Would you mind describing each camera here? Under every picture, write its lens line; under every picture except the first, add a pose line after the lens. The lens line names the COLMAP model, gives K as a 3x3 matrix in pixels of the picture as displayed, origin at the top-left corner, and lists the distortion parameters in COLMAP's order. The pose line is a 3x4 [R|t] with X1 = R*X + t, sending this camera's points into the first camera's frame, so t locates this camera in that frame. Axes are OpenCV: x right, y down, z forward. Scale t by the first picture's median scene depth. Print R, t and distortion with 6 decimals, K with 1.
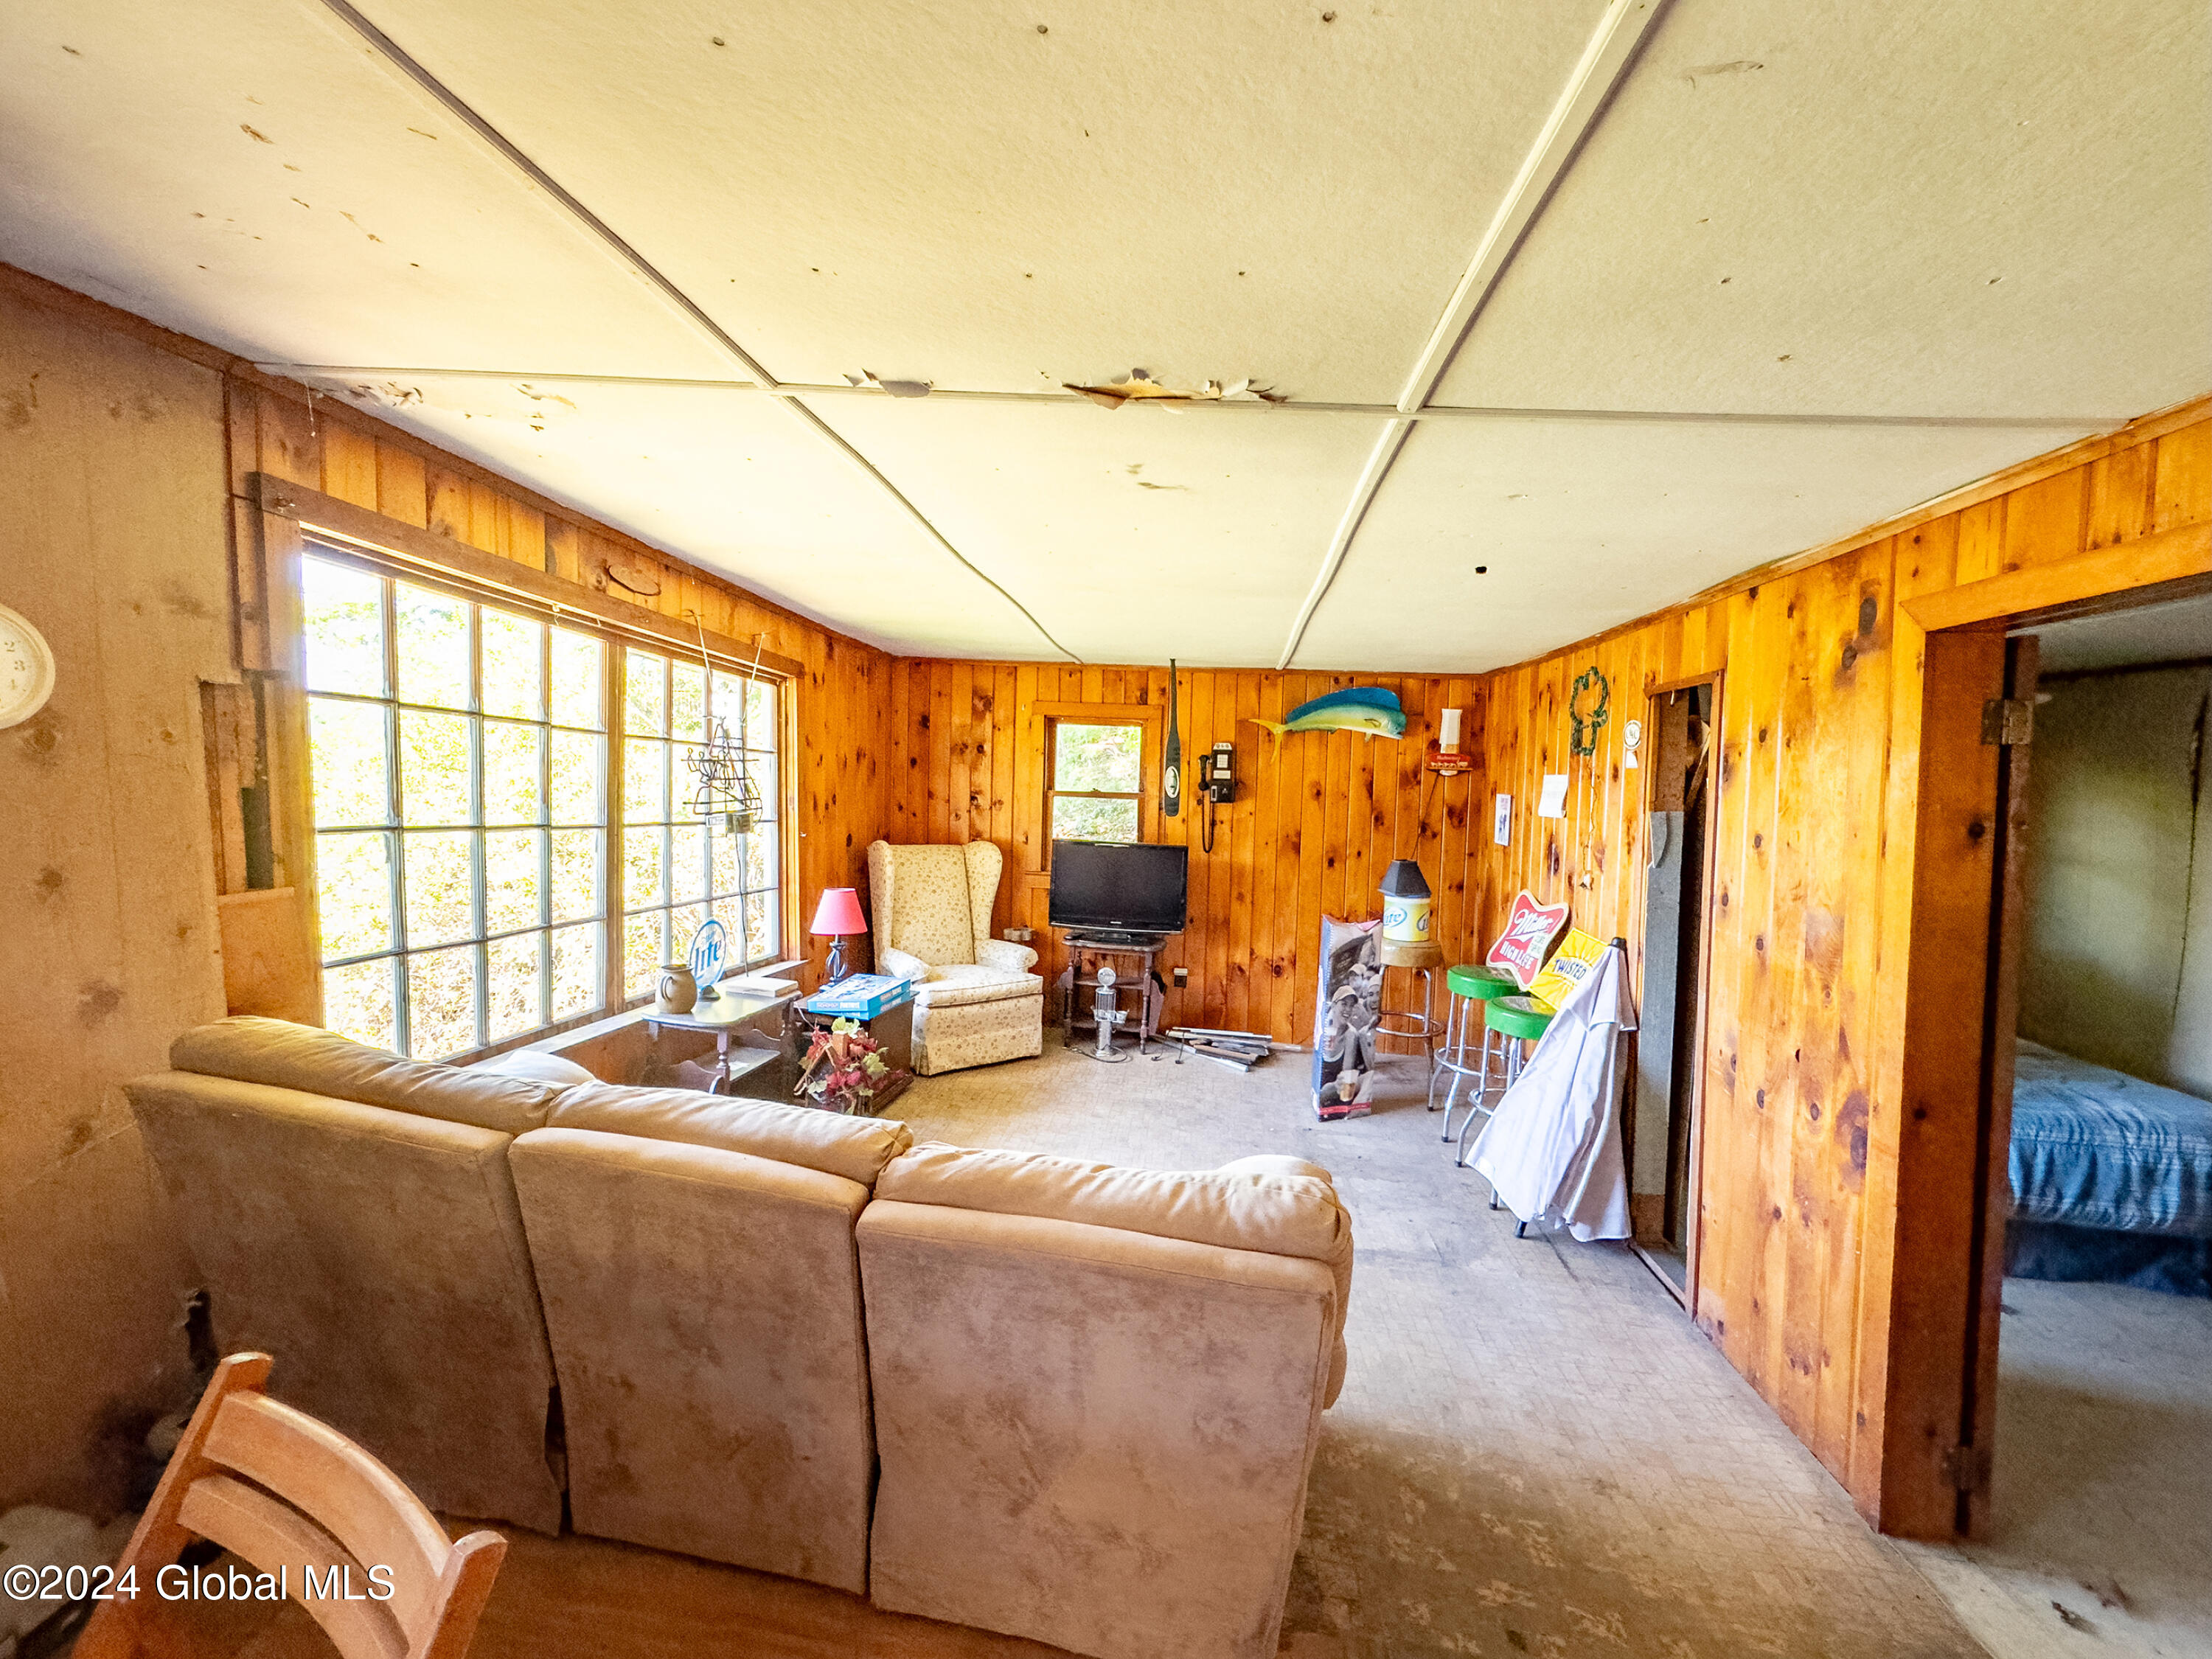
lens RADIAL K [[936.9, 0, 1106.0], [0, 936.9, 829.5], [0, 0, 1]] dist [-0.000315, -0.000019]
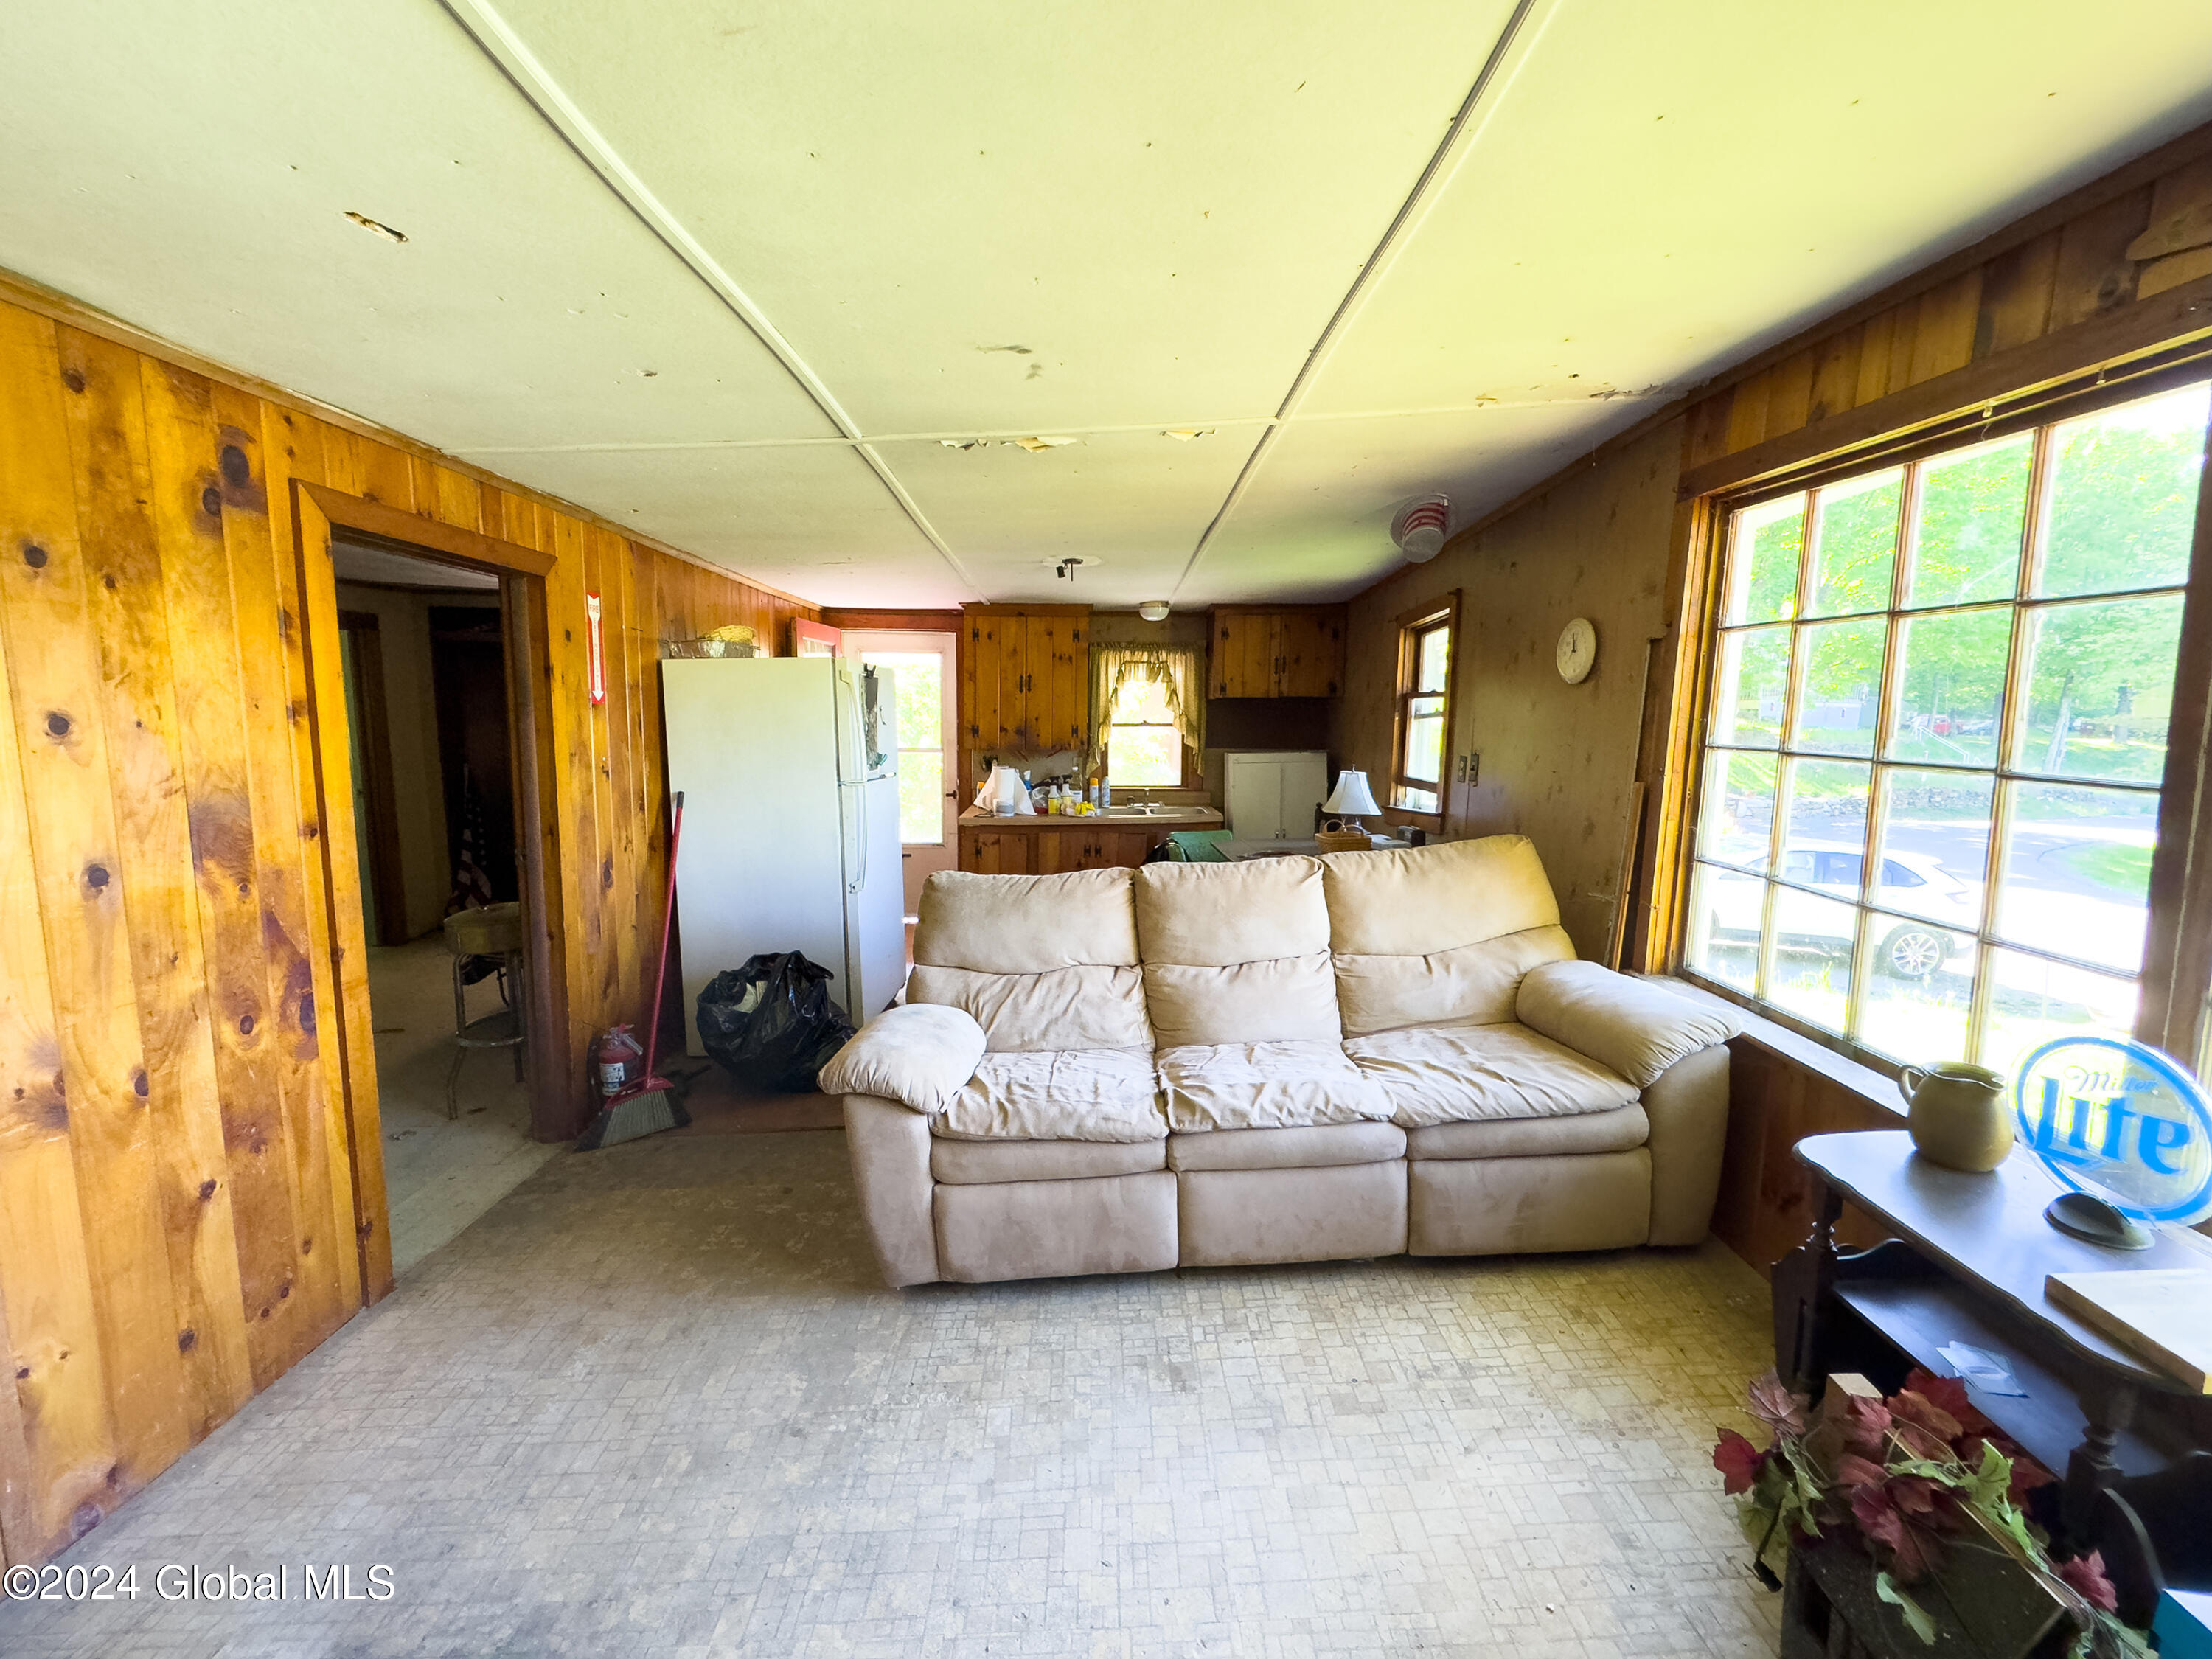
lens RADIAL K [[936.9, 0, 1106.0], [0, 936.9, 829.5], [0, 0, 1]] dist [-0.000315, -0.000019]
pose [[-0.991755, -0.017763, -0.126912, 0.067113], [-0.039017, 0.985183, 0.167012, -0.057097], [0.122065, 0.170586, -0.977753, 1.876132]]
